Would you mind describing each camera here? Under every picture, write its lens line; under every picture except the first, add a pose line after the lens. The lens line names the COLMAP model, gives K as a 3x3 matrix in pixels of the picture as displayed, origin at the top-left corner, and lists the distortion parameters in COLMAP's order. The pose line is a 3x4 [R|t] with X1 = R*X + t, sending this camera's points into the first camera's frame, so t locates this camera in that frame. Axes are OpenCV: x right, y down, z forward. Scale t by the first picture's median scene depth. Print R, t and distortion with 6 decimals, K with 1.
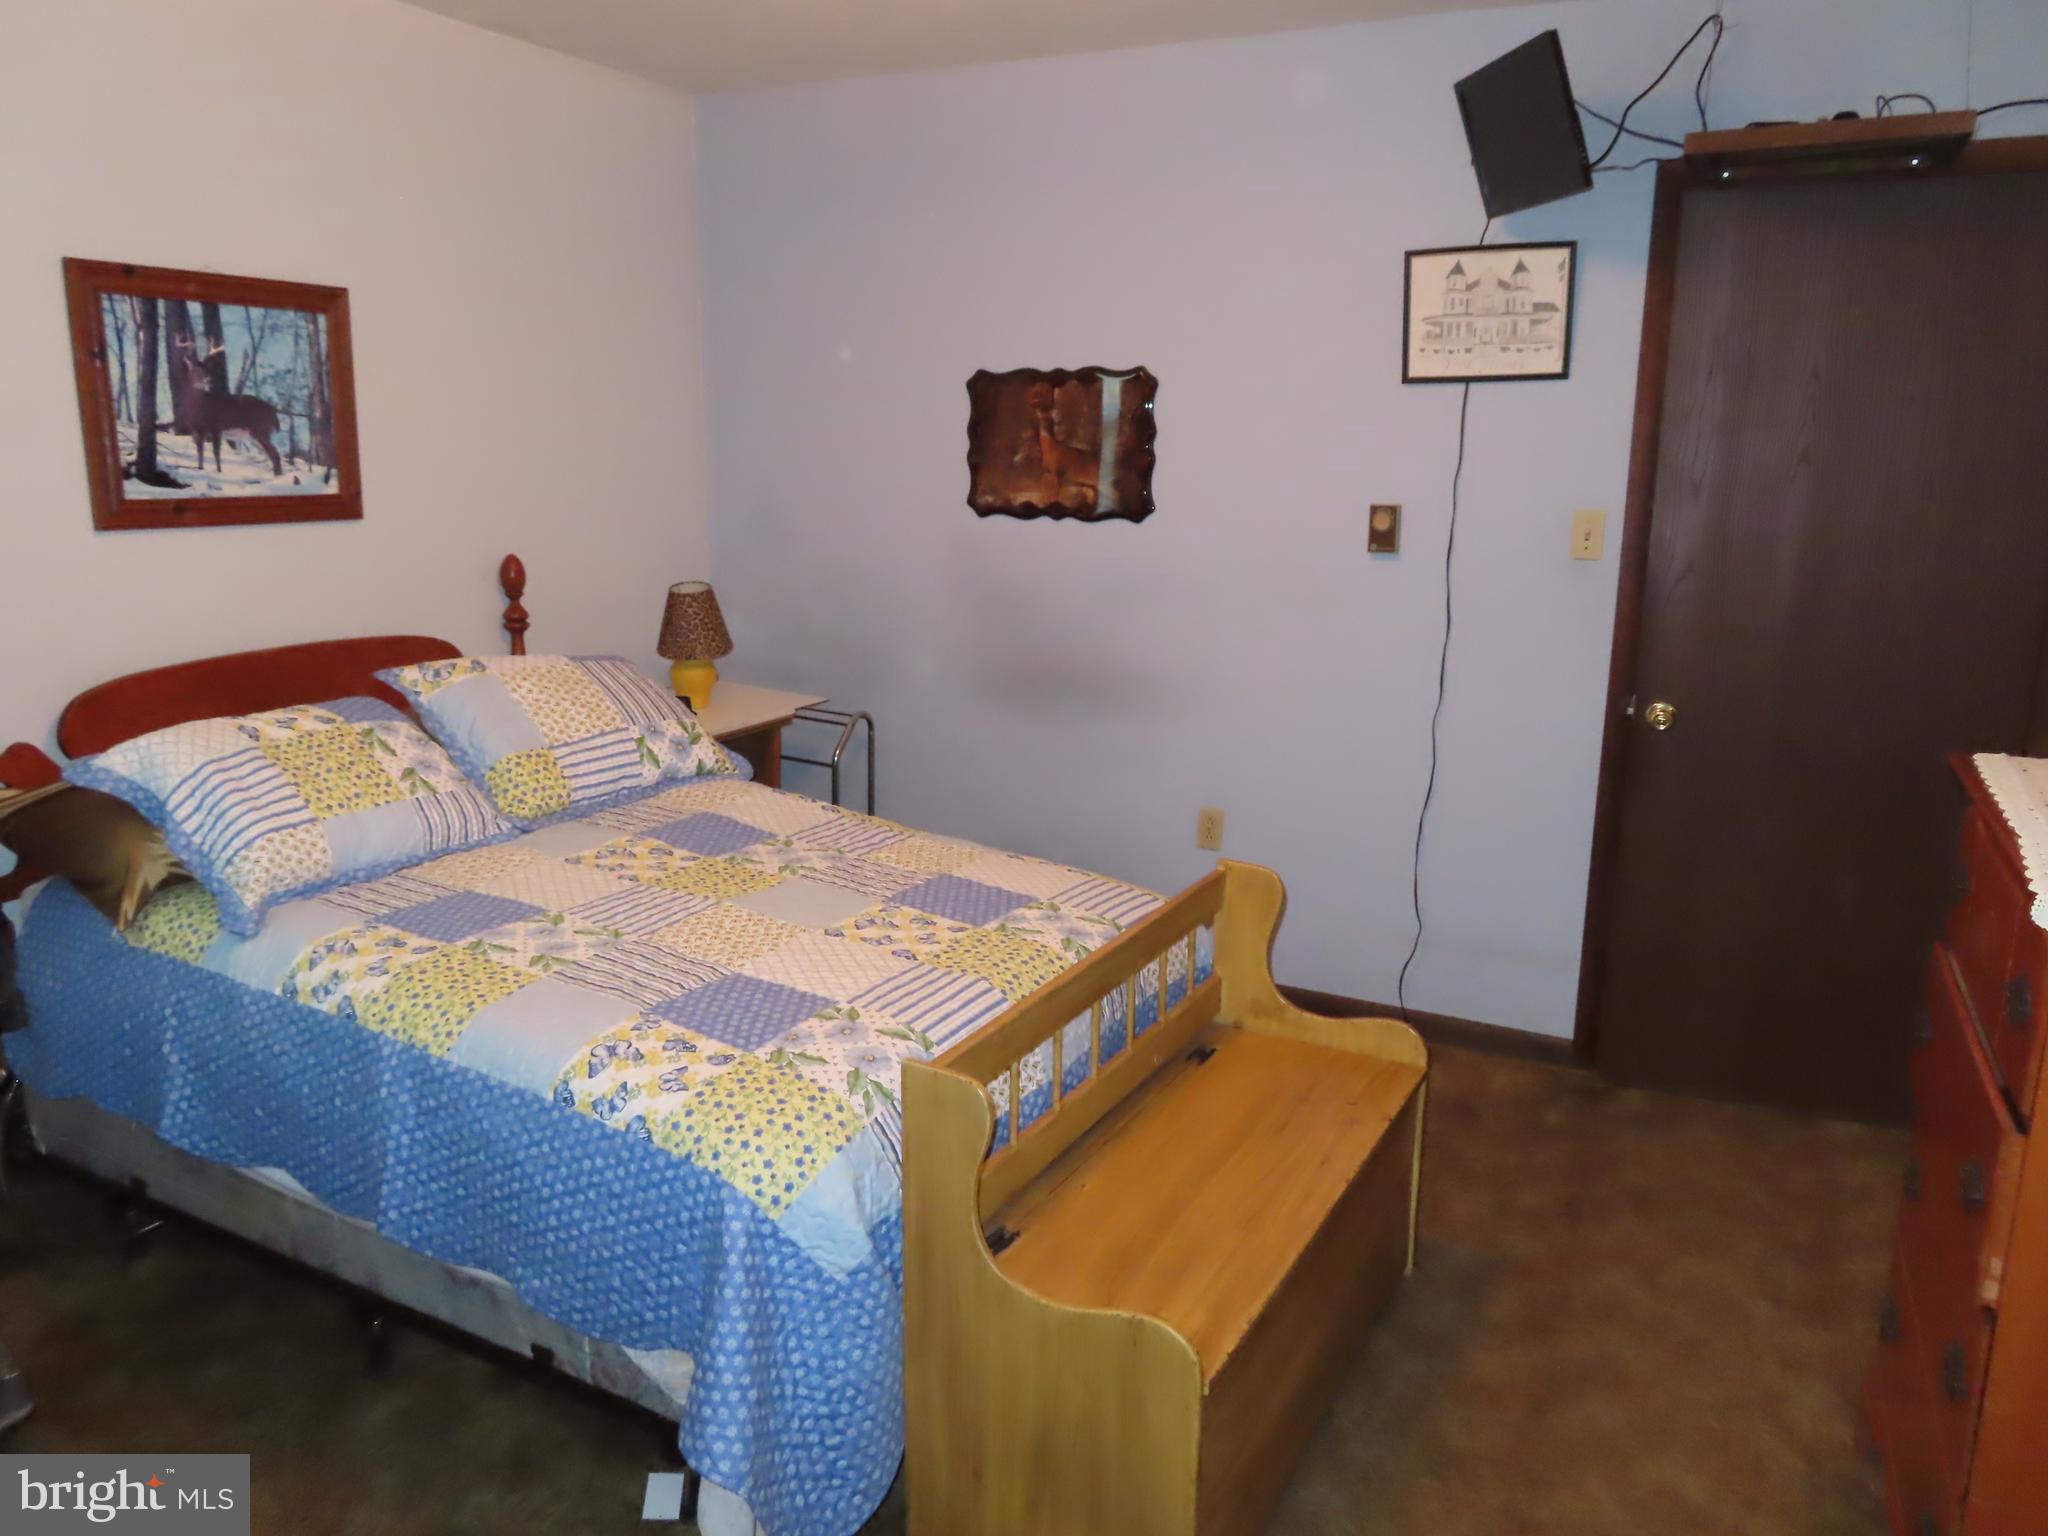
lens RADIAL K [[1449.6, 0, 1024.0], [0, 1449.6, 768.0], [0, 0, 1]] dist [-0.001266, 0.000469]
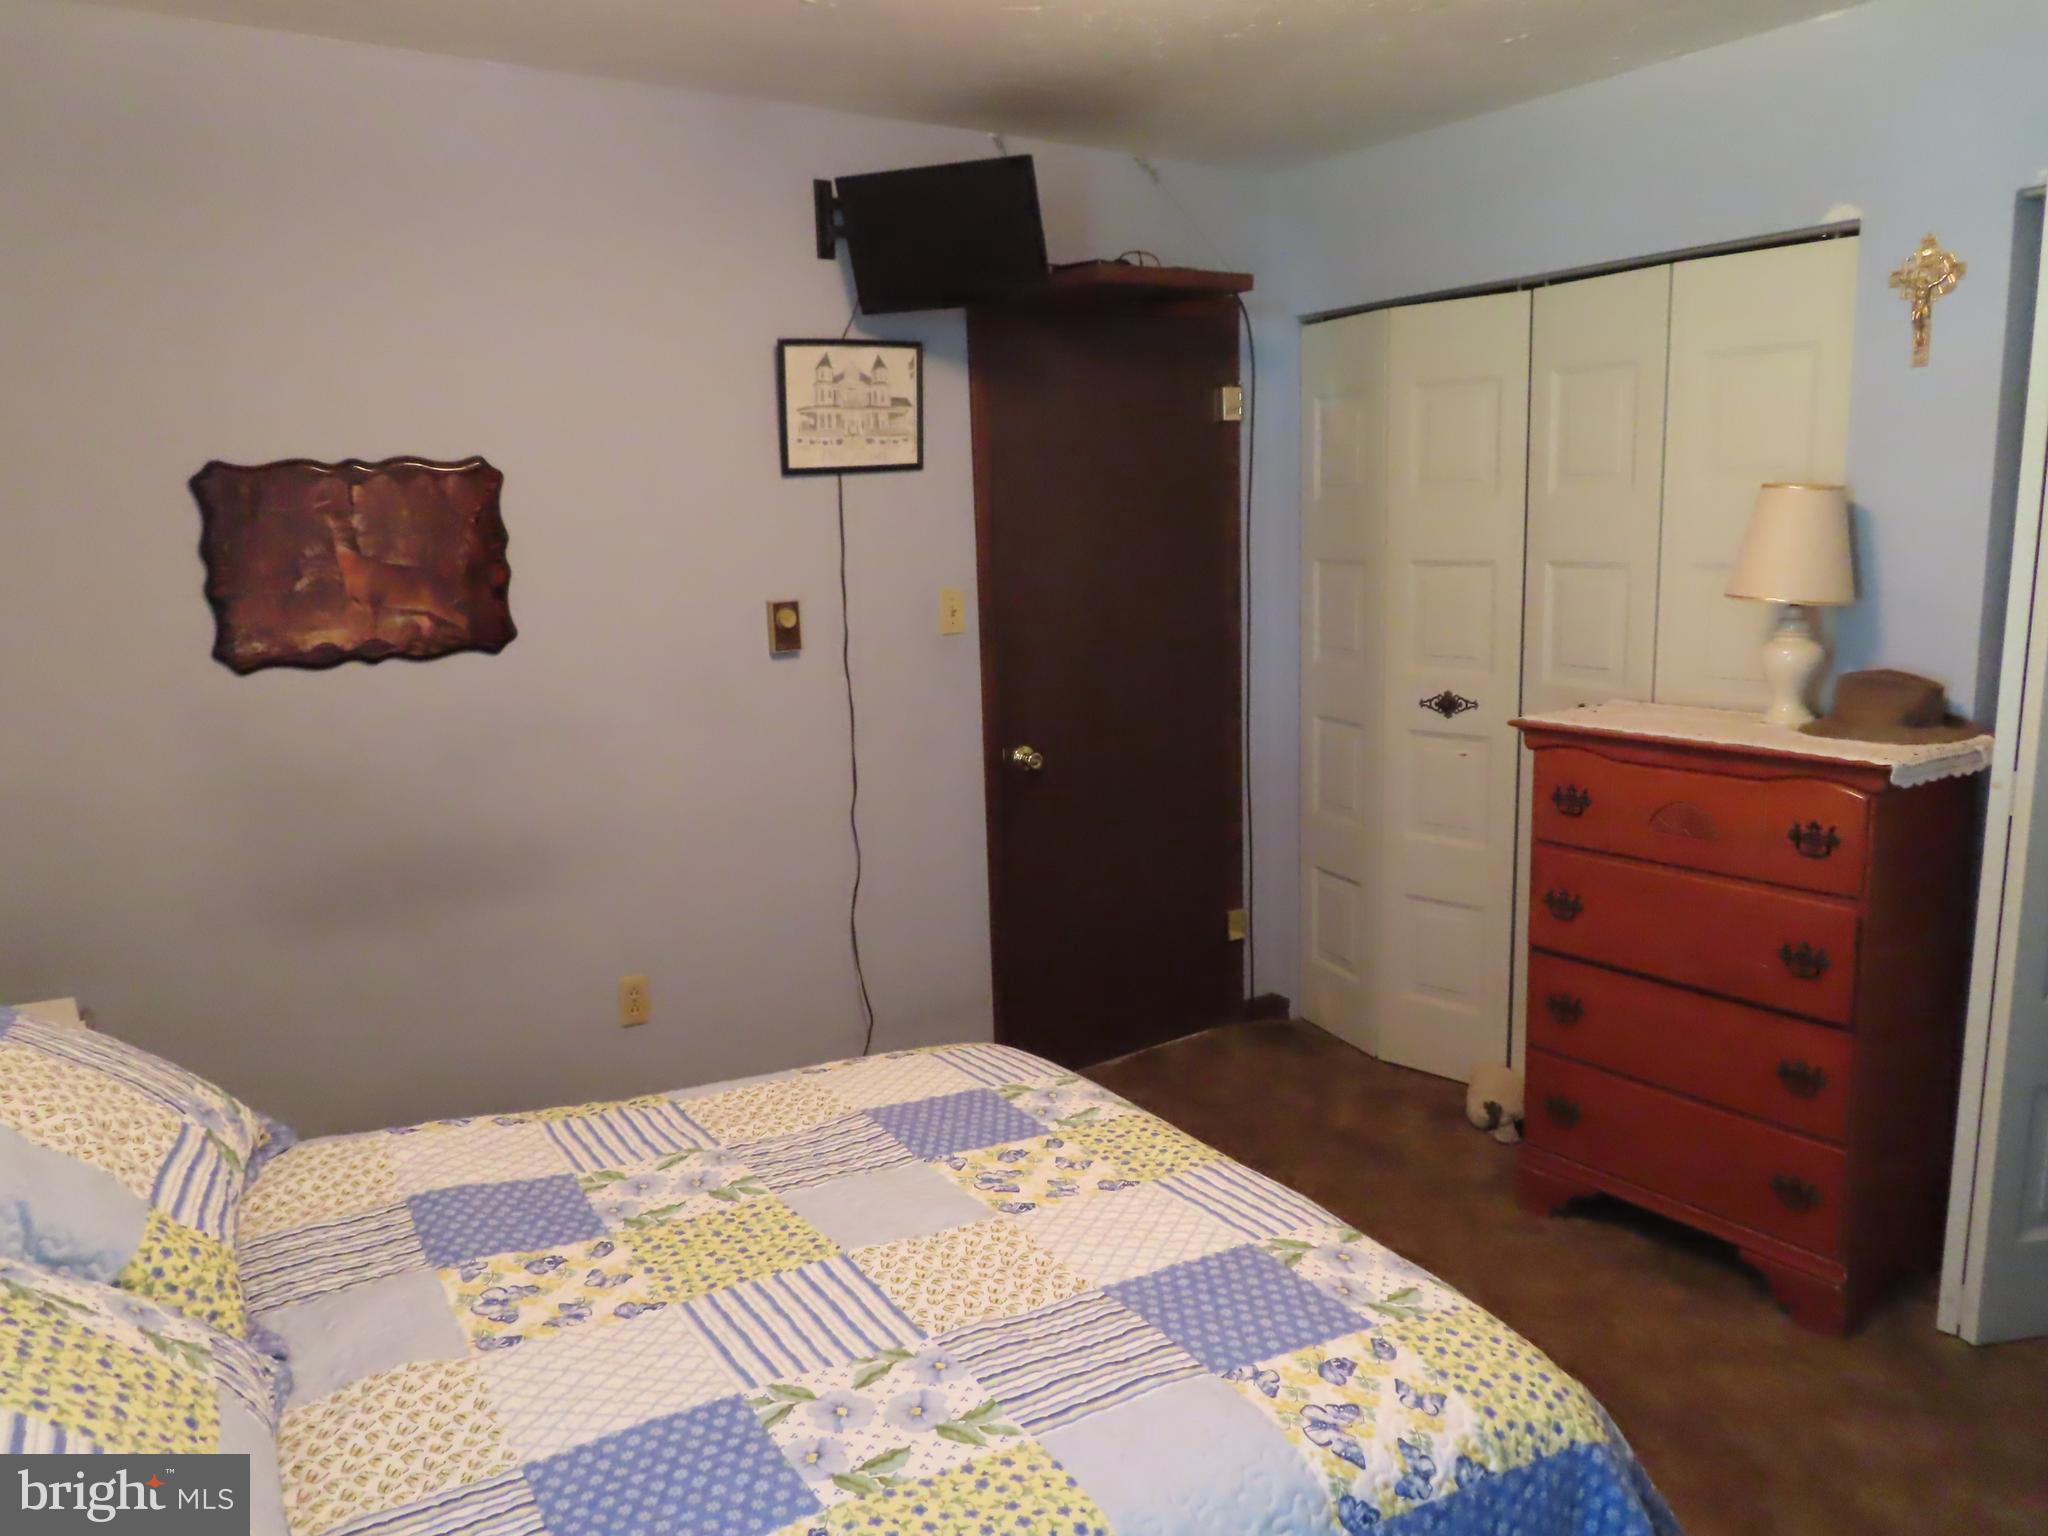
lens RADIAL K [[1459.2, 0, 1015.7], [0, 1459.2, 758.5], [0, 0, 1]] dist [-0.001918, -0.002558]
pose [[0.483624, -0.174205, 0.857765, -0.586615], [0.231628, 0.970528, 0.066510, -0.127536], [-0.844072, 0.166516, 0.509721, 0.466645]]
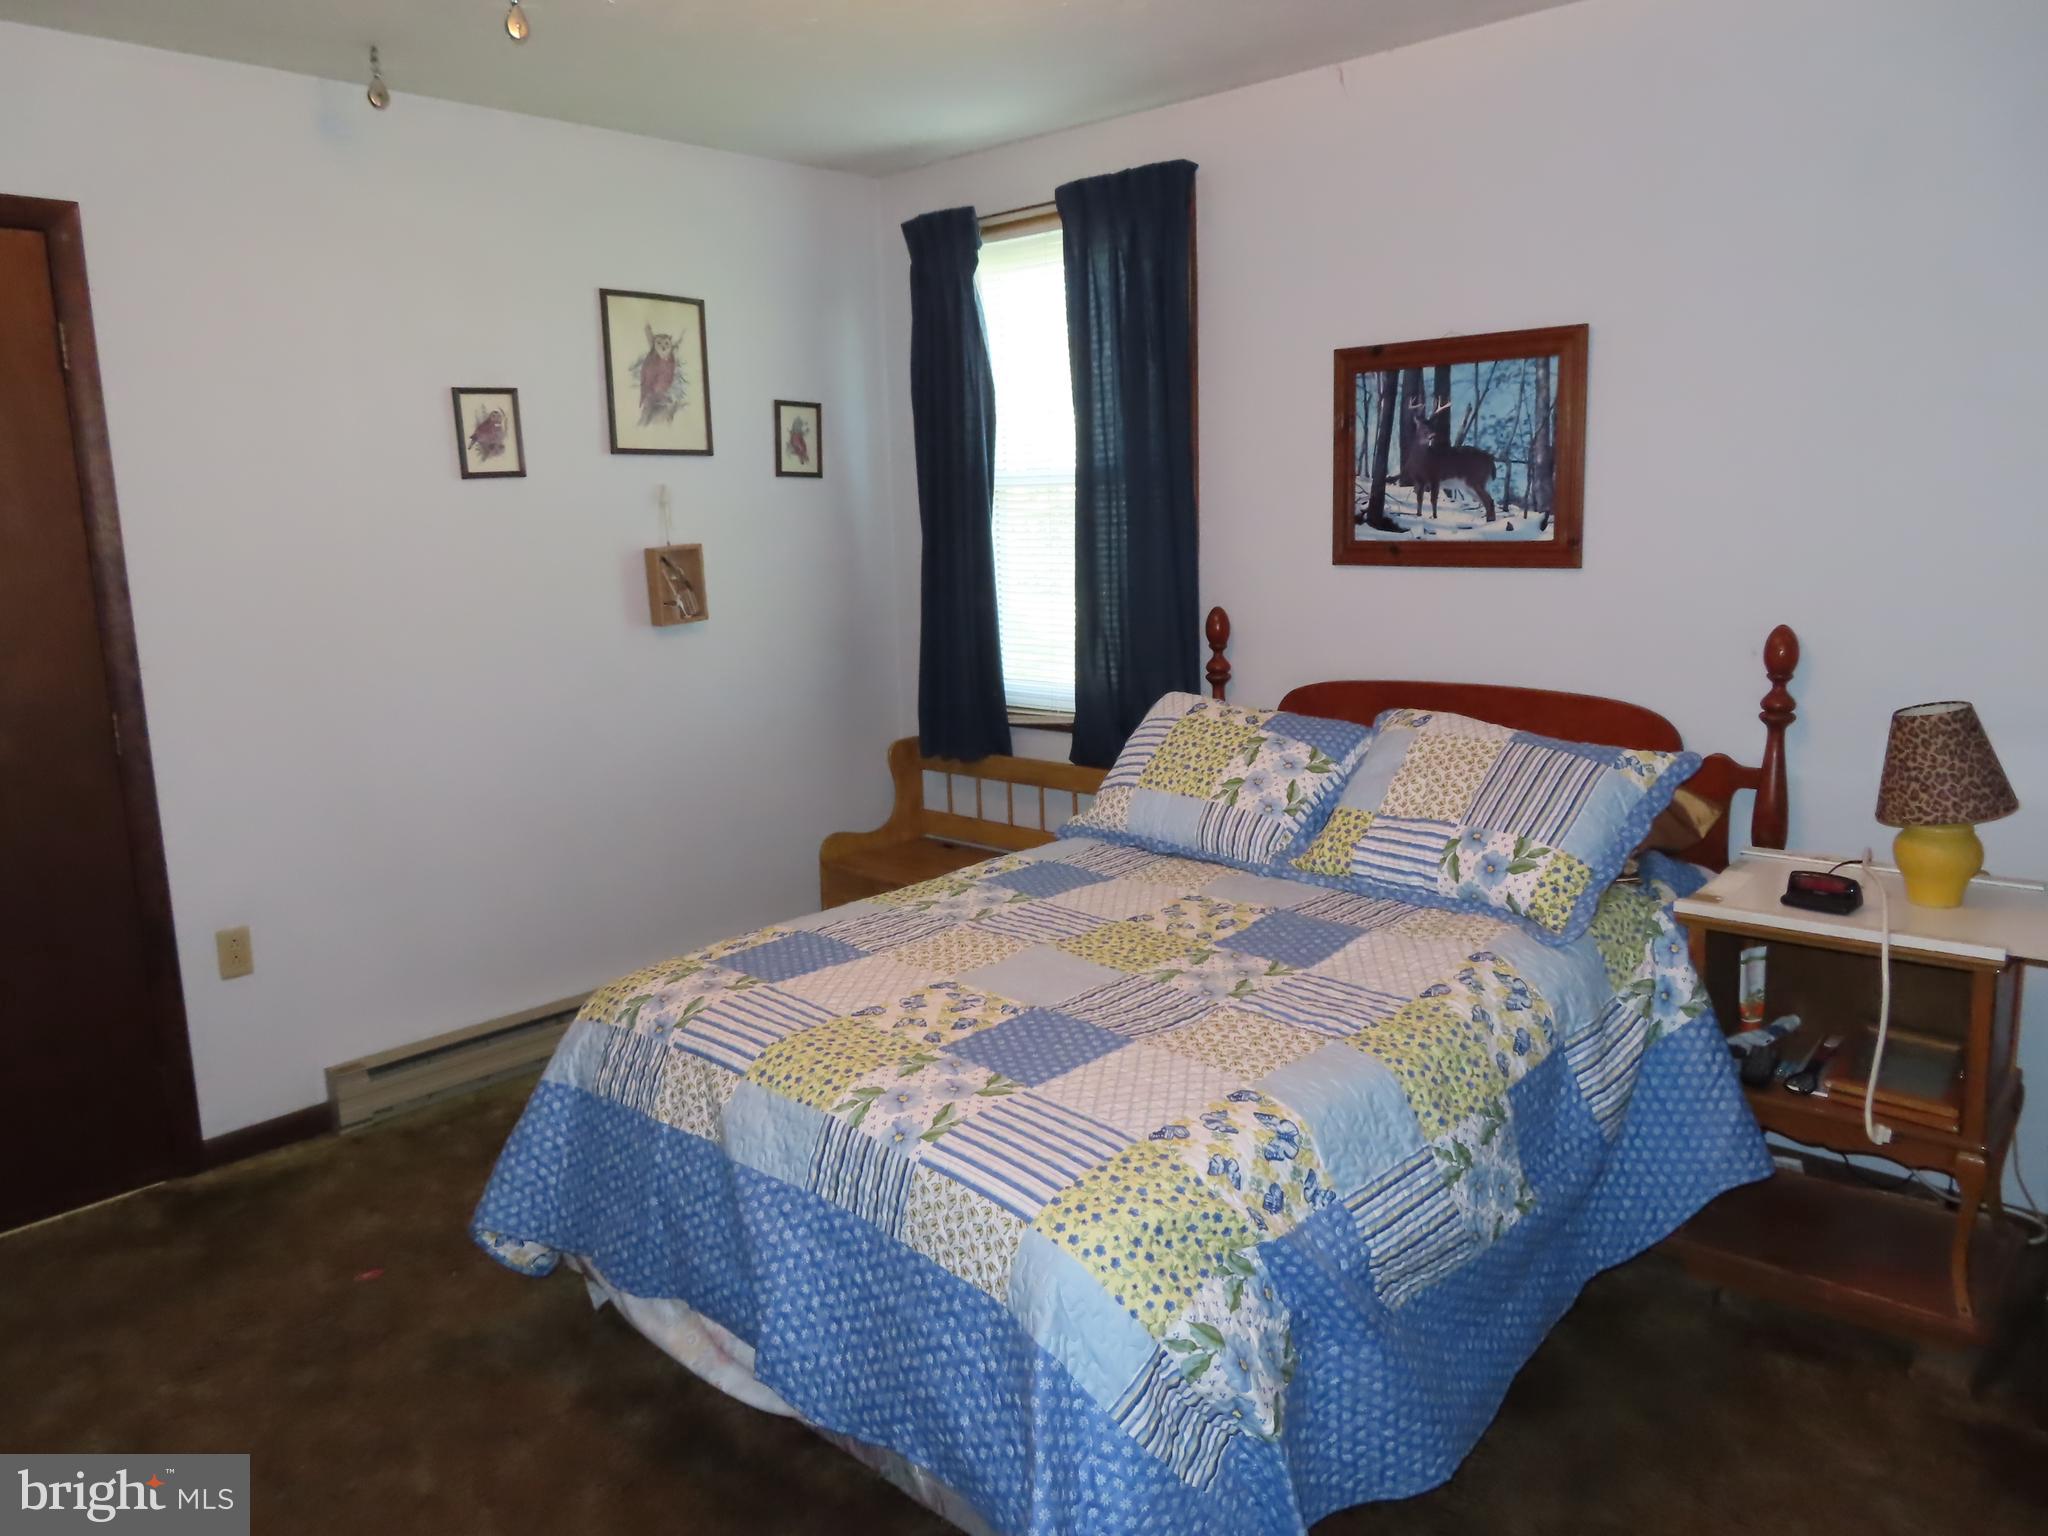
lens RADIAL K [[1468.6, 0, 1028.2], [0, 1468.6, 793.0], [0, 0, 1]] dist [-0.000702, -0.000199]
pose [[-0.277475, 0.176944, -0.944298, 0.616994], [-0.194550, 0.952181, 0.235588, -0.205224], [0.940828, 0.249083, -0.229782, 1.003380]]
